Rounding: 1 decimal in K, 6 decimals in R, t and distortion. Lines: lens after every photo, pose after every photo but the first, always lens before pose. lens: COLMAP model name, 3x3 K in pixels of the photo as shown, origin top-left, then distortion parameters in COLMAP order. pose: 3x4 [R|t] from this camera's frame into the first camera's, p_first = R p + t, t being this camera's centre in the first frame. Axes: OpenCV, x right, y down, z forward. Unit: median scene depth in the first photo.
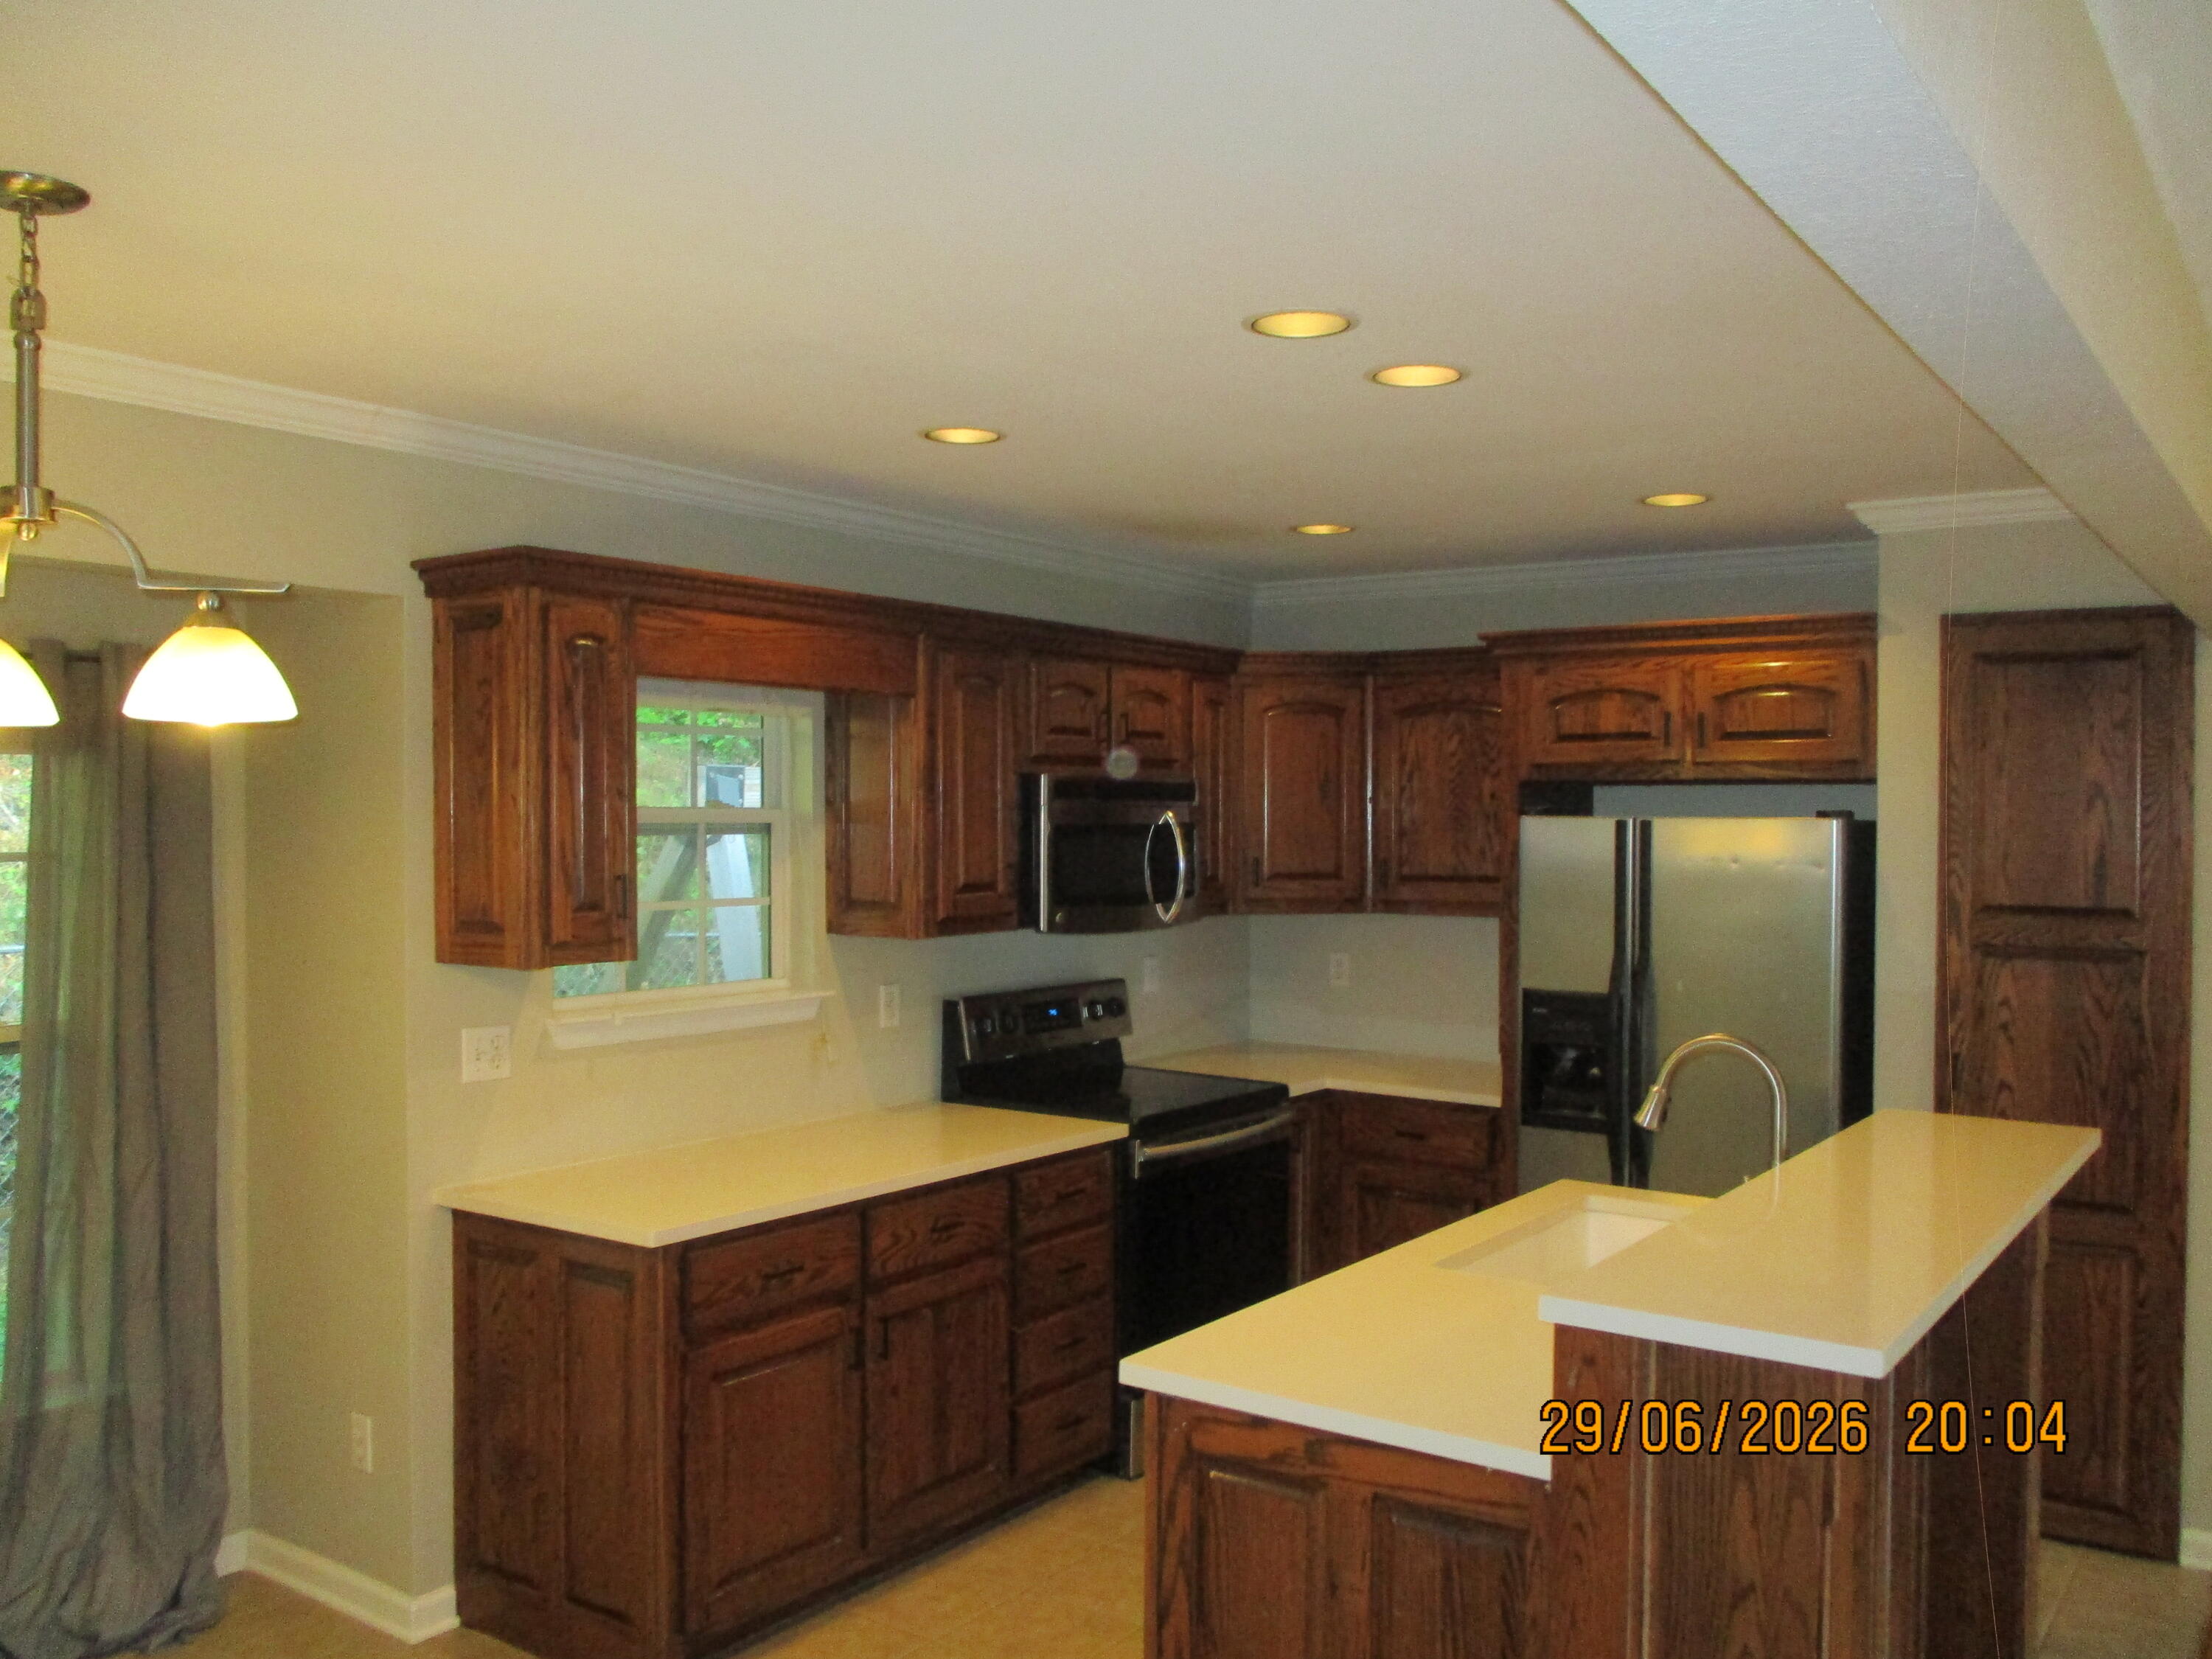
lens RADIAL K [[1839.9, 0, 1115.7], [0, 1839.9, 835.5], [0, 0, 1]] dist [-0.032402, 0.011753]
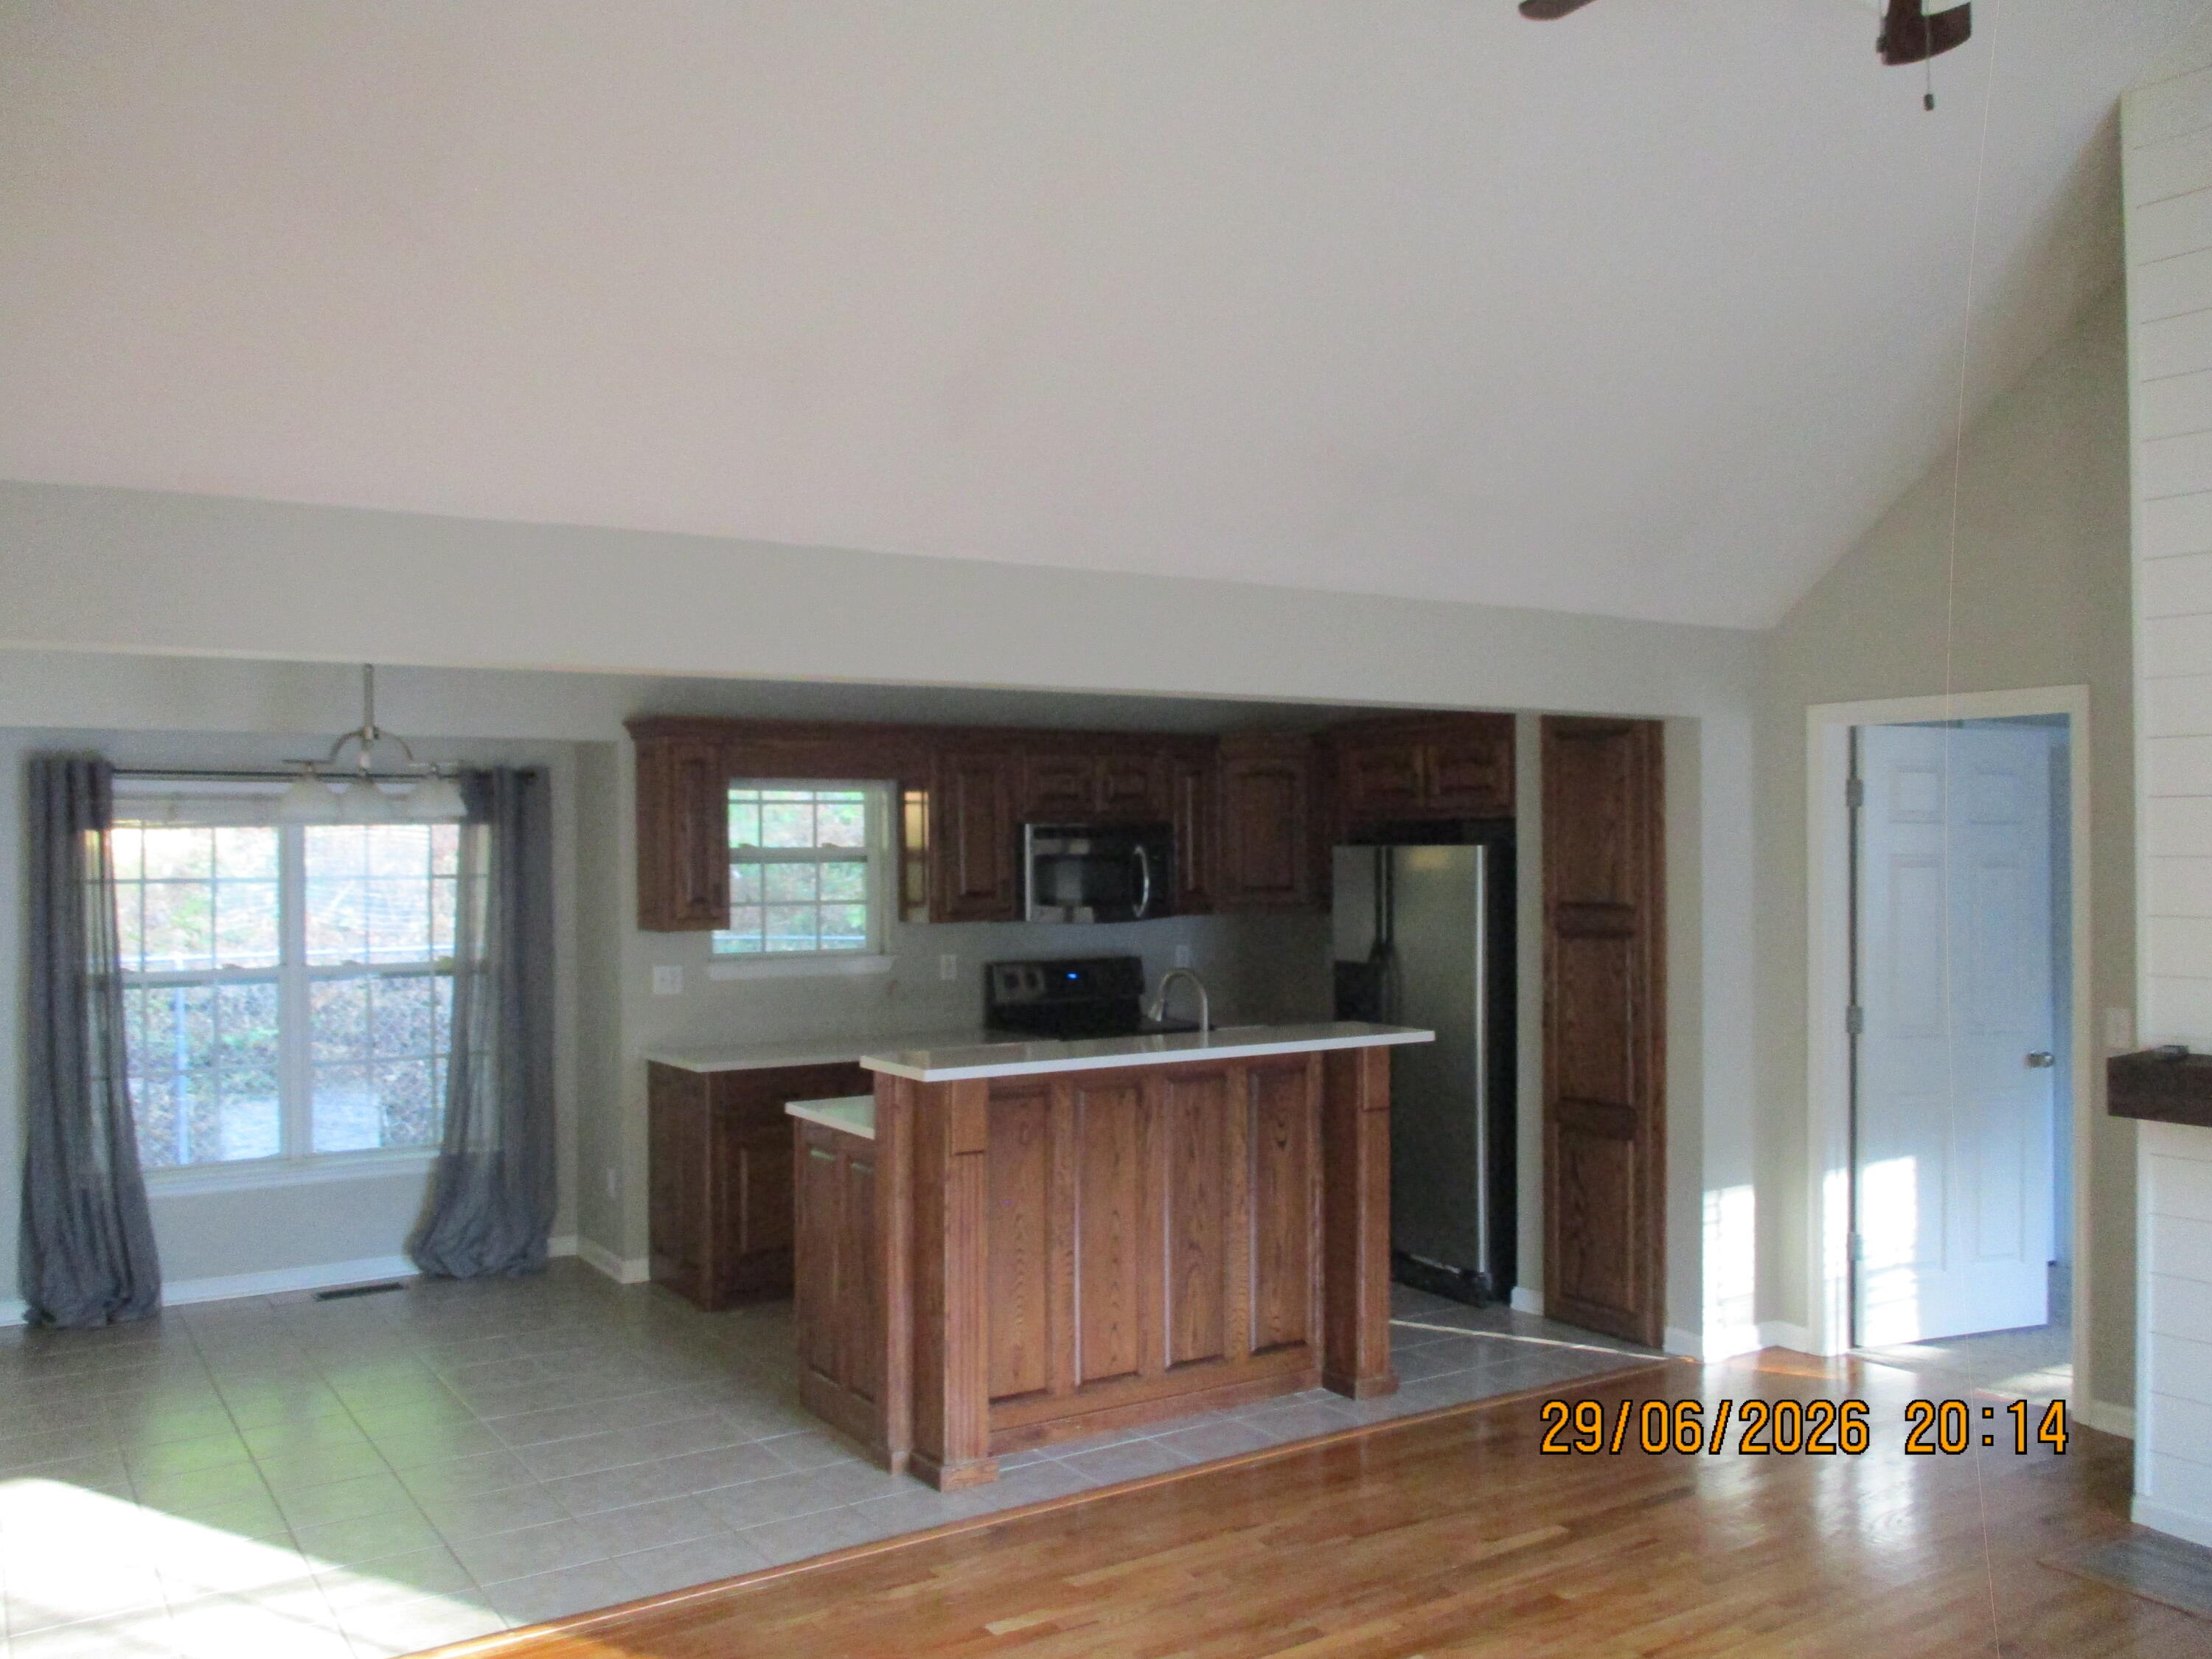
lens RADIAL K [[1839.9, 0, 1102.6], [0, 1839.9, 827.6], [0, 0, 1]] dist [-0.032402, 0.011753]
pose [[0.926228, -0.016919, -0.376584, 0.717299], [0.008295, 0.999665, -0.024512, 0.011320], [0.376872, 0.019580, 0.926058, -0.534249]]
